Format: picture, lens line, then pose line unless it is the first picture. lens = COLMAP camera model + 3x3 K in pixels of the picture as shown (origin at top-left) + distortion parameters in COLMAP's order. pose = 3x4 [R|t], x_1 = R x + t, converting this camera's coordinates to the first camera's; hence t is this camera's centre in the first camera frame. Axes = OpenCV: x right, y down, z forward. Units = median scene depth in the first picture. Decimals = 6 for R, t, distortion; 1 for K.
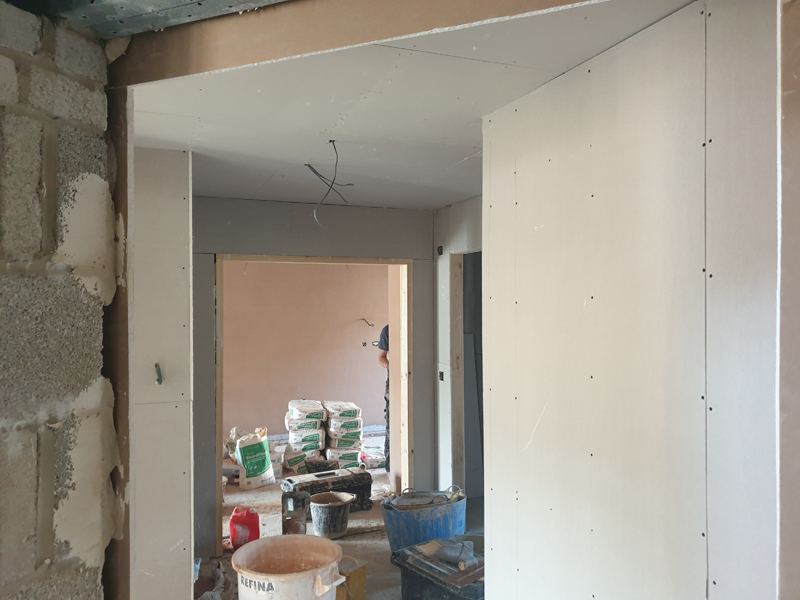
lens RADIAL K [[601.2, 0, 400.0], [0, 601.2, 300.0], [0, 0, 1]] dist [-0.007070, -0.007902]
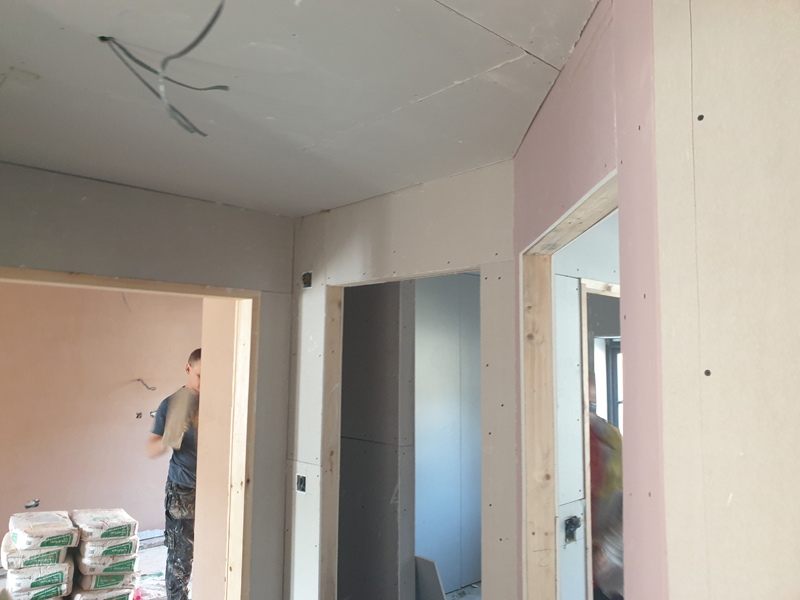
lens RADIAL K [[601.2, 0, 400.0], [0, 601.2, 300.0], [0, 0, 1]] dist [-0.007070, -0.007902]
pose [[0.928540, 0.053001, 0.367429, -0.053941], [-0.019965, 0.995453, -0.093139, -0.003248], [-0.370695, 0.079147, 0.925376, 0.283489]]
